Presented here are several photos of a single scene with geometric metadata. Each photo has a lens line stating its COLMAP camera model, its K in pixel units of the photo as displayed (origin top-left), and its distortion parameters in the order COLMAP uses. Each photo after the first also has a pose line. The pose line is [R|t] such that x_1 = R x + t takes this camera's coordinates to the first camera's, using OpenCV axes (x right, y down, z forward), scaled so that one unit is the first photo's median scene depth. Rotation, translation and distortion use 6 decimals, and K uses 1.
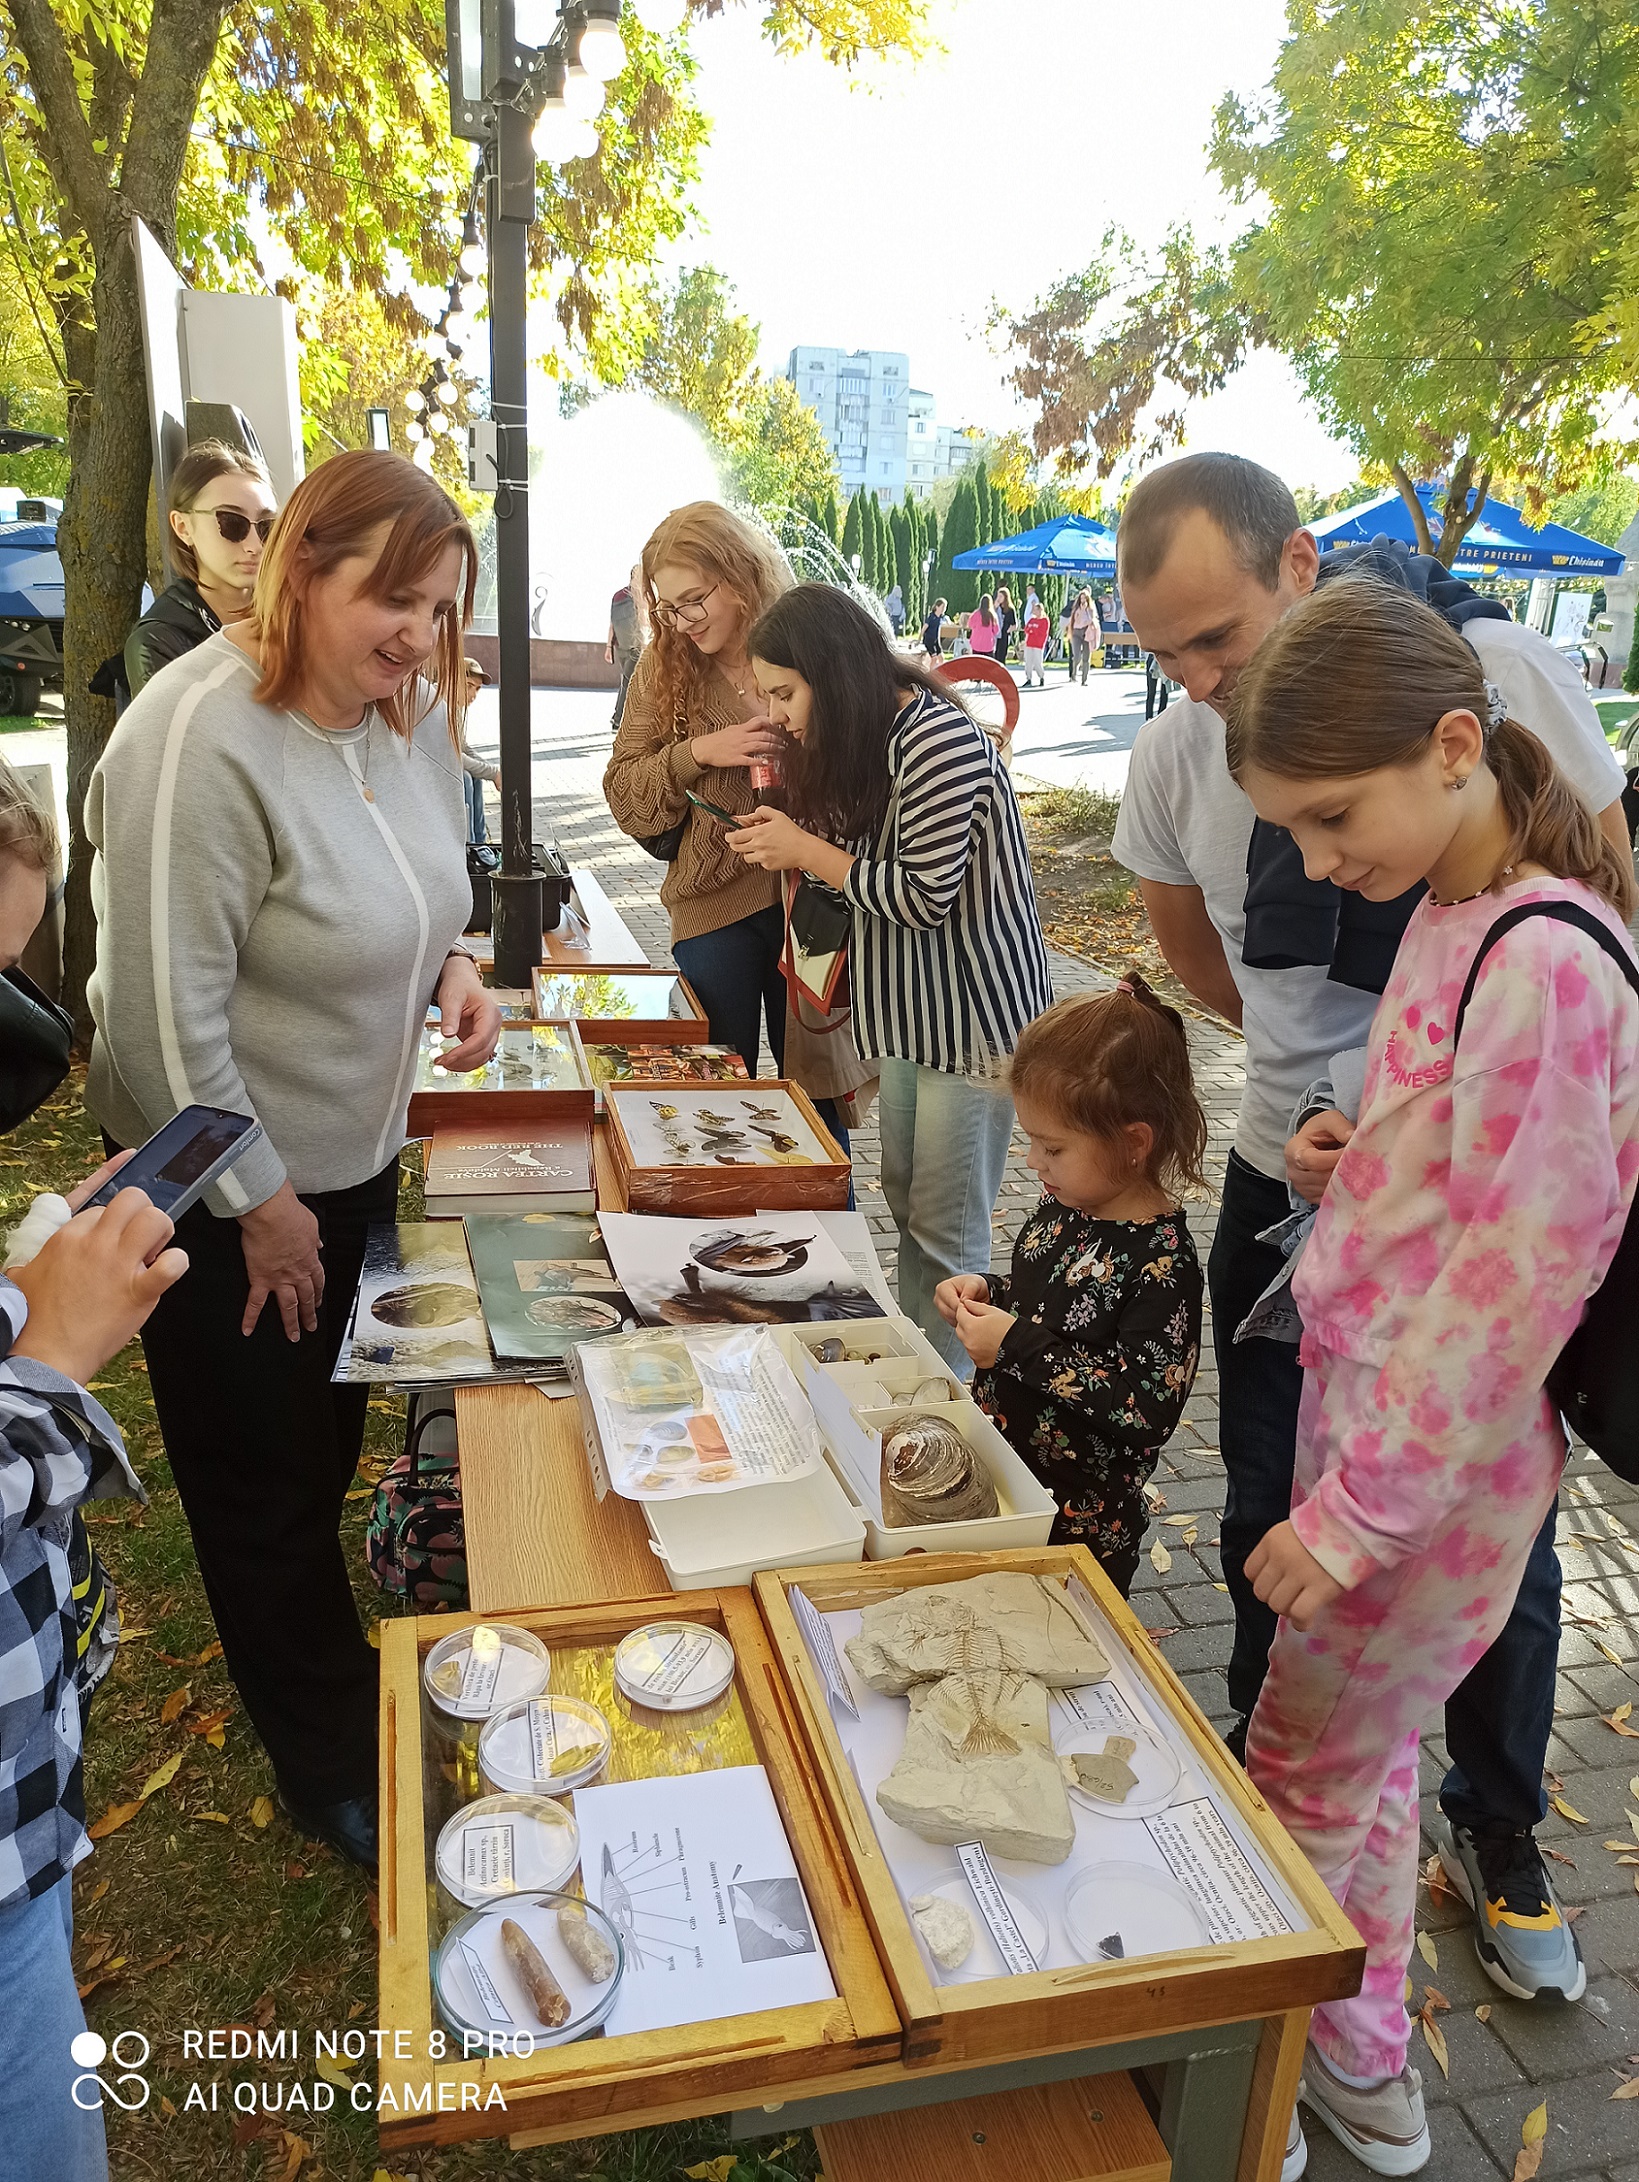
lens RADIAL K [[1686.8, 0, 819.5], [0, 1686.8, 1091.0], [0, 0, 1]] dist [-0.025109, 0.004054]
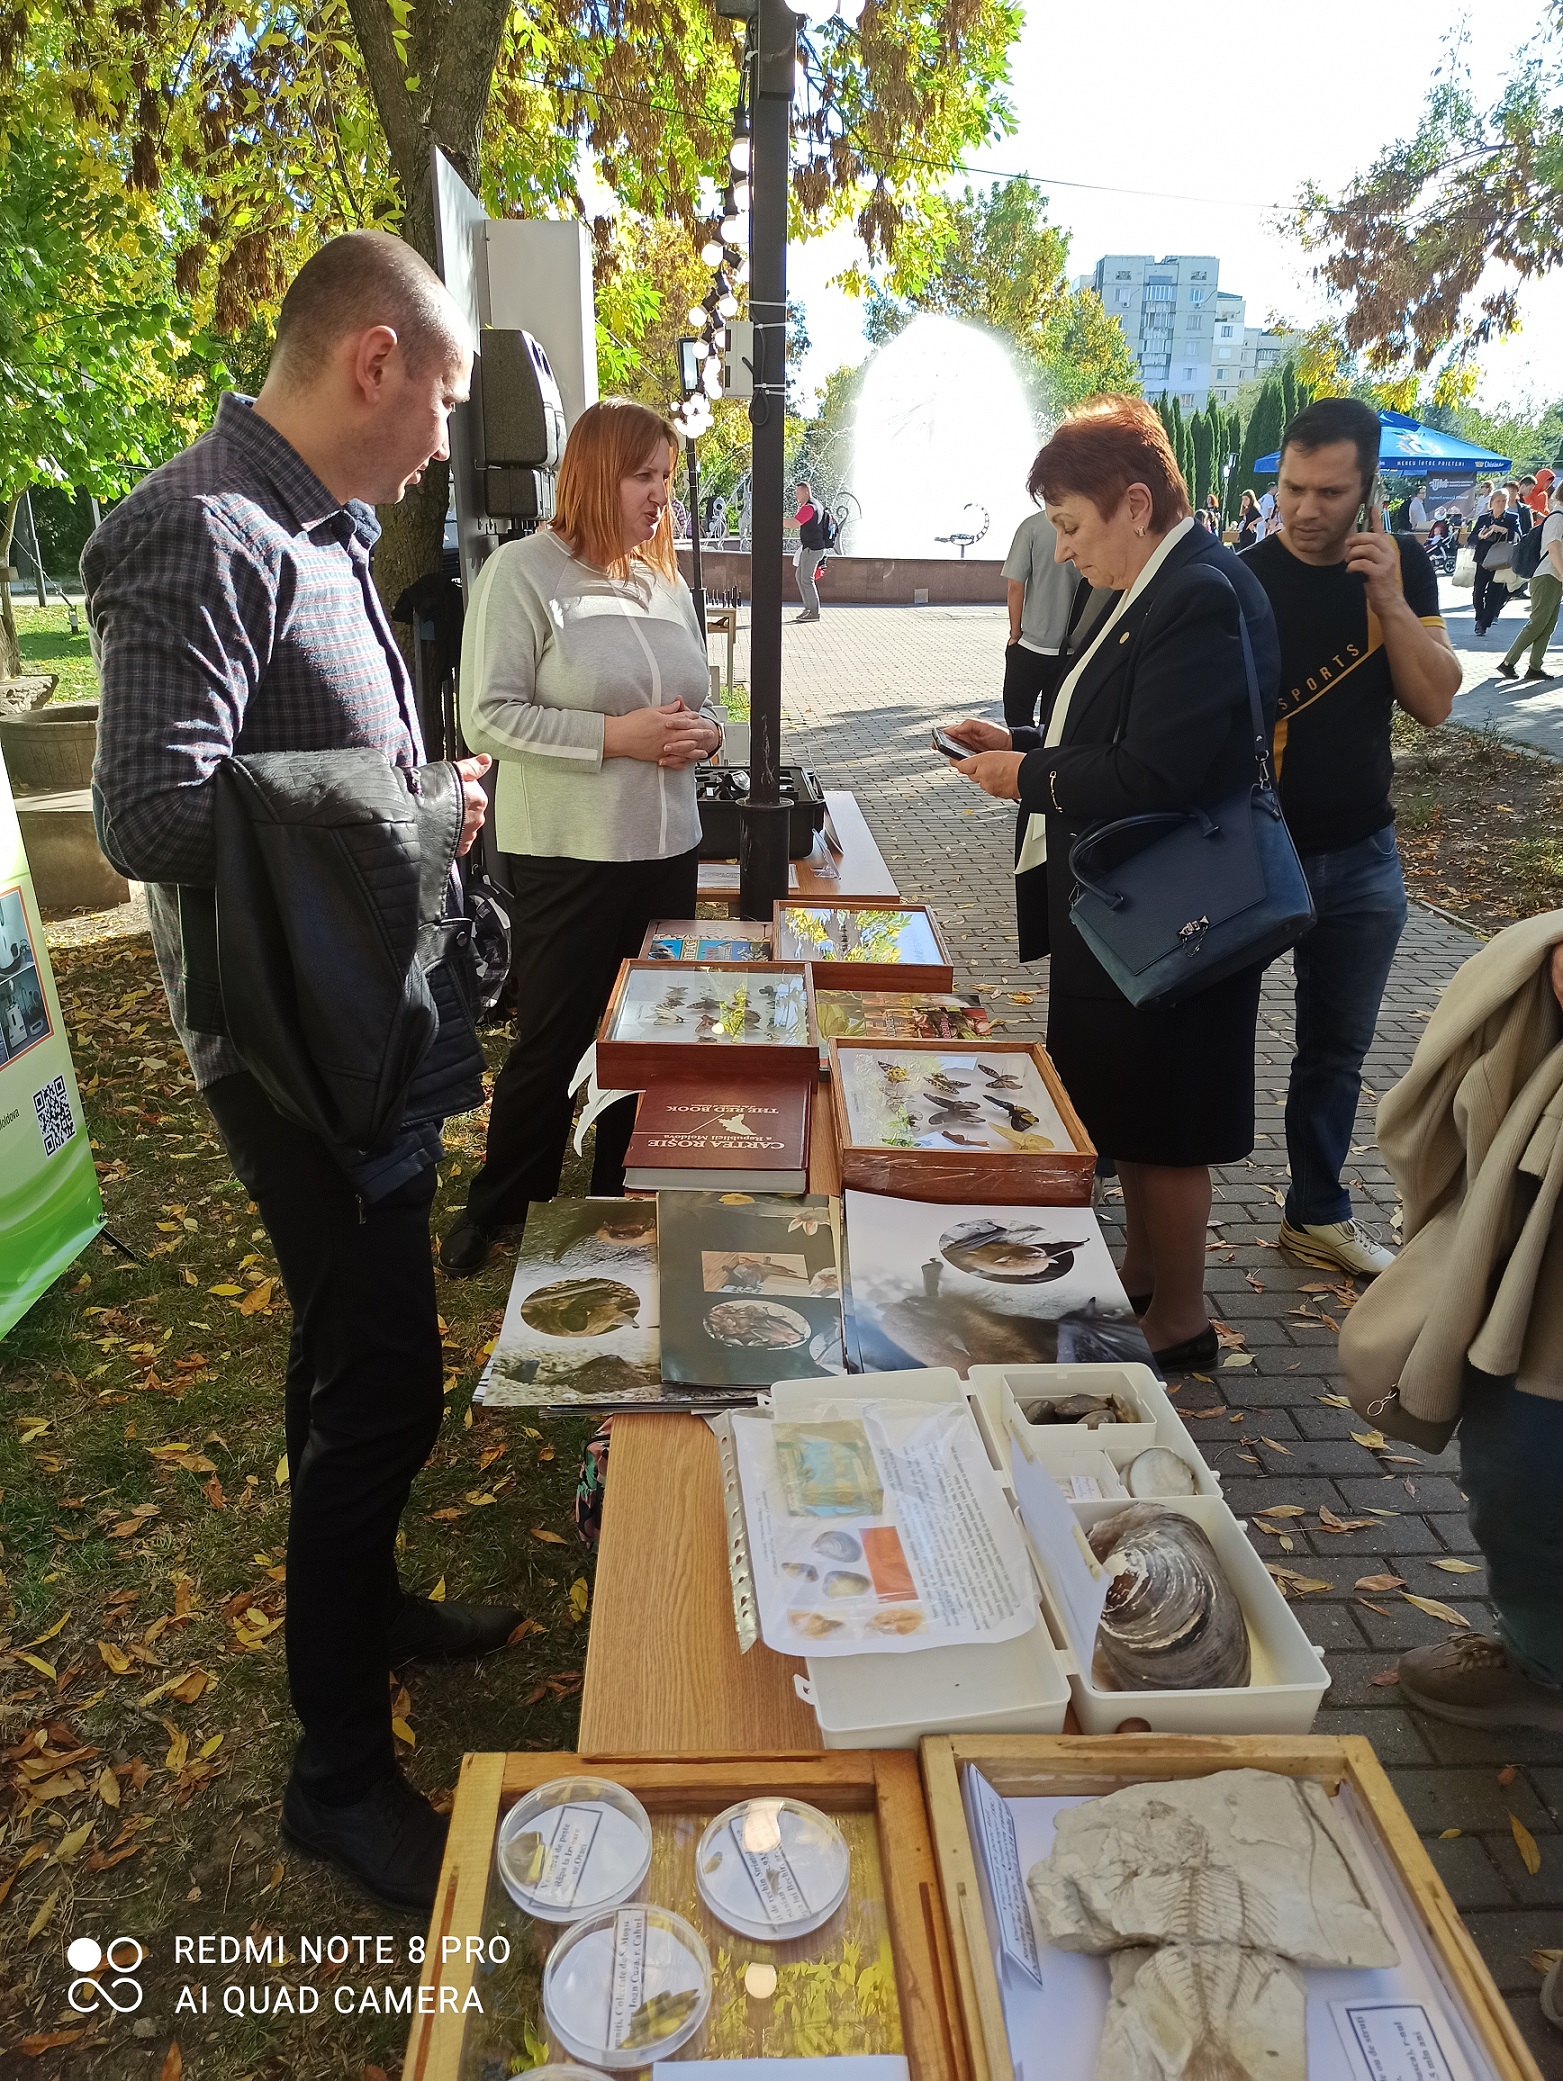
lens RADIAL K [[1457.6, 0, 781.5], [0, 1457.6, 1040.5], [0, 0, 1]] dist [-0.037012, 0.037583]
pose [[0.974843, 0.040828, -0.219122, 0.010302], [-0.027669, 0.997643, 0.062789, -0.026303], [0.221169, -0.055147, 0.973675, 0.108596]]
